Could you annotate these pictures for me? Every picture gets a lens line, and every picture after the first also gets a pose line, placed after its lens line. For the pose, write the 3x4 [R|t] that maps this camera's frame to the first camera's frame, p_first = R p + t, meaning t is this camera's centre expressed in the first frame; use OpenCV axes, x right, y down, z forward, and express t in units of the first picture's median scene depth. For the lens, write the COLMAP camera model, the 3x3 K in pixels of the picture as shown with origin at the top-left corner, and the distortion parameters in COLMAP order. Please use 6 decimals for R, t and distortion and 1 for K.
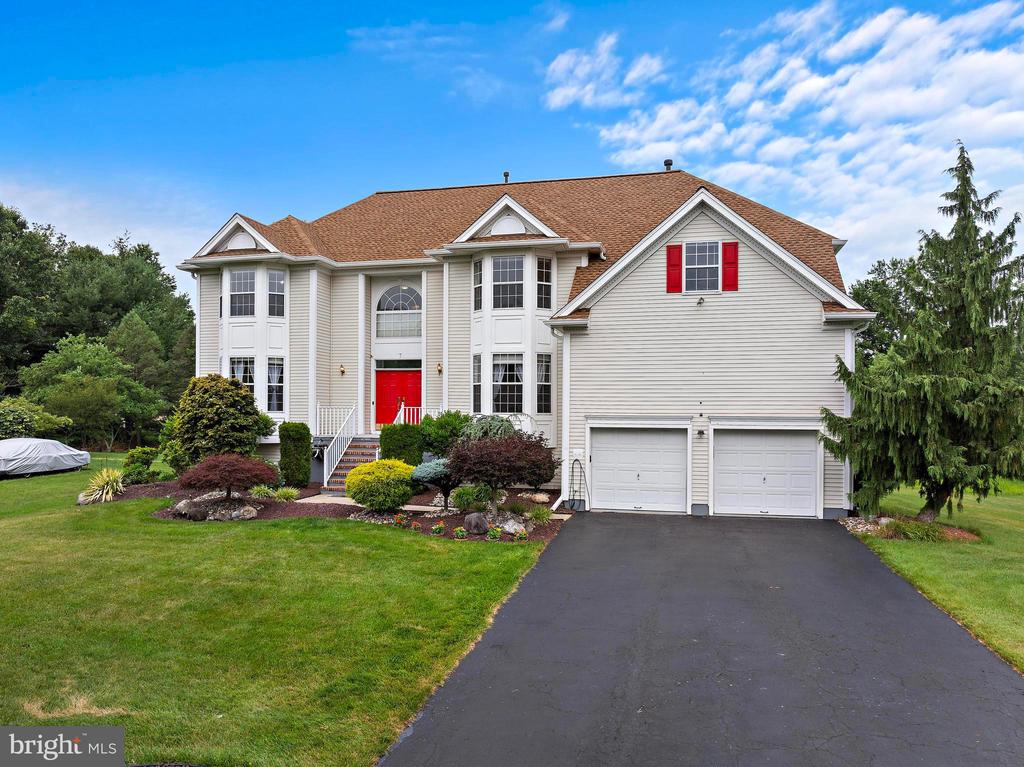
lens RADIAL K [[752.2, 0, 511.7], [0, 752.2, 430.0], [0, 0, 1]] dist [-0.126321, 0.171421]
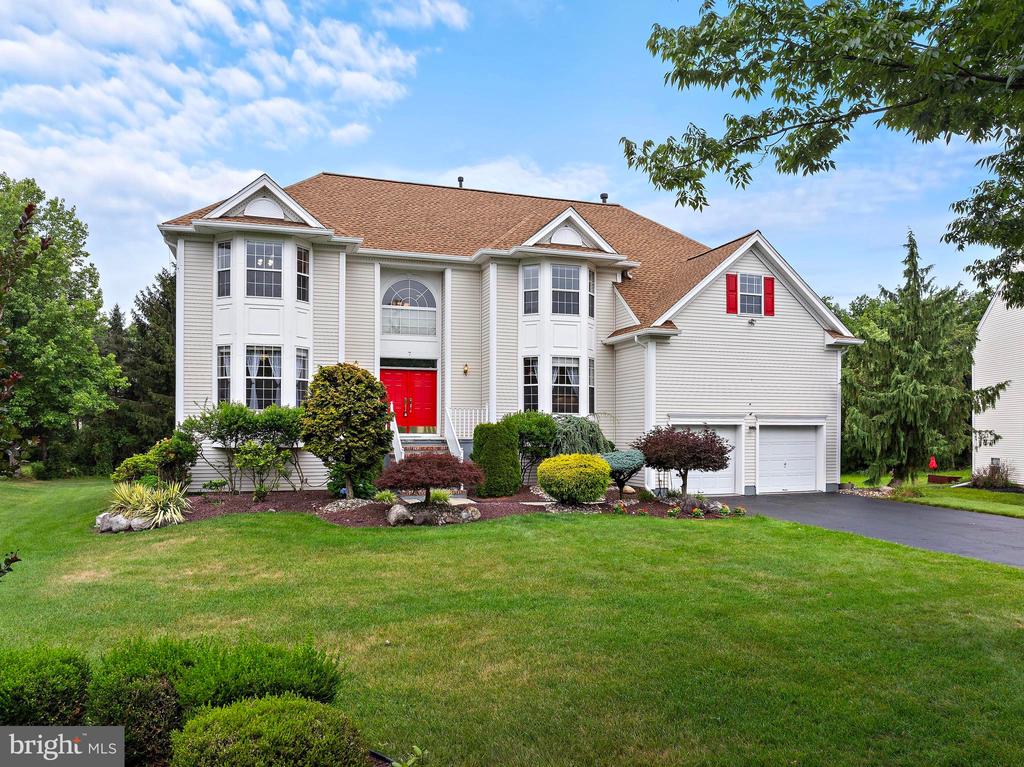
lens RADIAL K [[743.8, 0, 504.6], [0, 743.8, 416.4], [0, 0, 1]] dist [-0.021435, -0.003853]
pose [[0.839115, -0.005624, 0.543926, -0.654637], [0.011467, 0.999907, -0.007352, -0.010179], [-0.543834, 0.012407, 0.839101, 0.161945]]
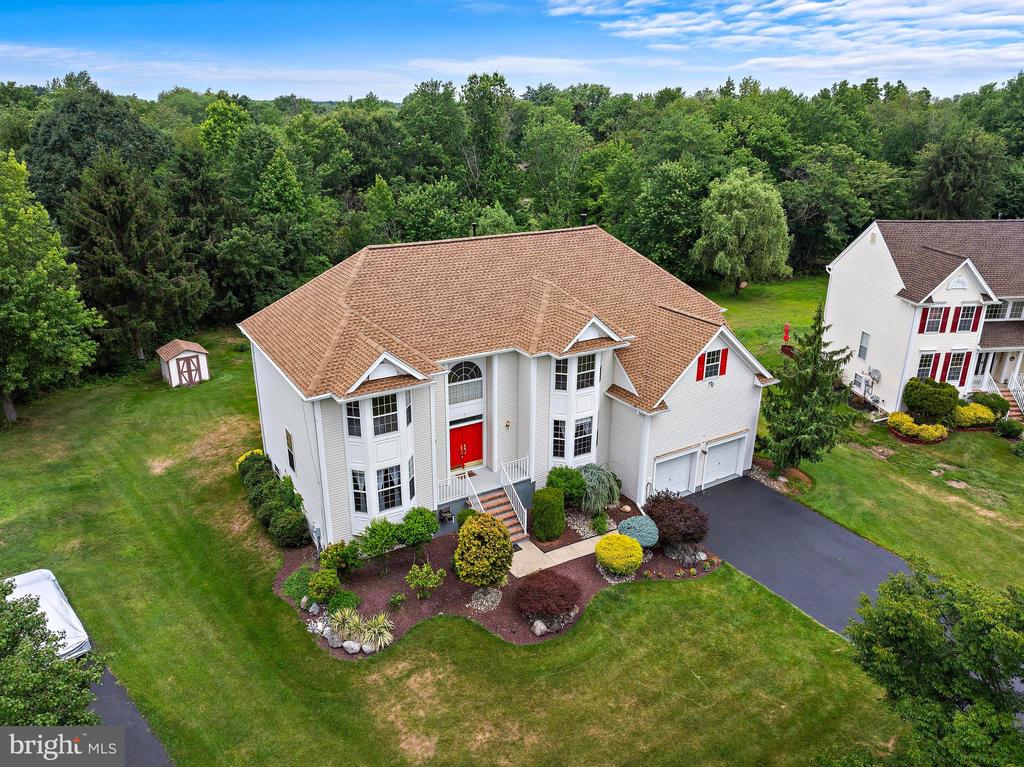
lens RADIAL K [[736.2, 0, 512.0], [0, 736.2, 383.5], [0, 0, 1]] dist [-0.027030, -0.001766]
pose [[0.692662, -0.258574, 0.673320, -1.049370], [0.006768, 0.935818, 0.352419, -0.669974], [-0.721231, -0.239550, 0.649955, 0.188410]]
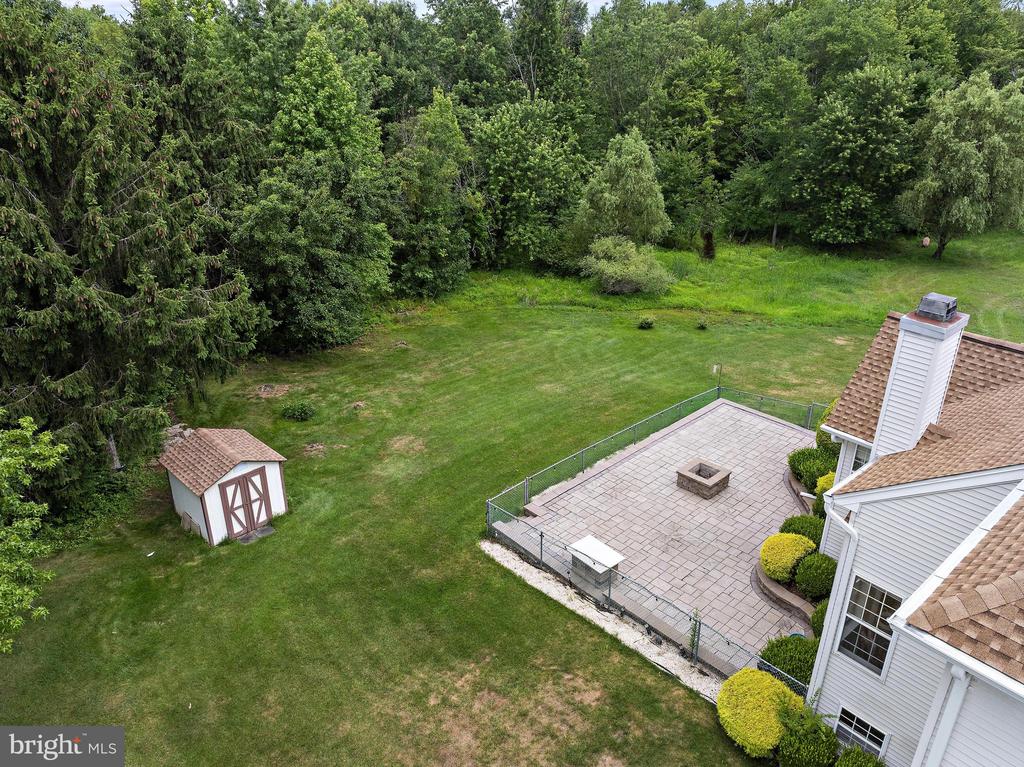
lens RADIAL K [[736.2, 0, 512.0], [0, 736.2, 383.5], [0, 0, 1]] dist [-0.027030, -0.001766]
pose [[0.573673, -0.346906, 0.741995, -0.674591], [0.010465, 0.908913, 0.416855, -0.476640], [-0.819018, -0.231373, 0.525049, 1.653250]]
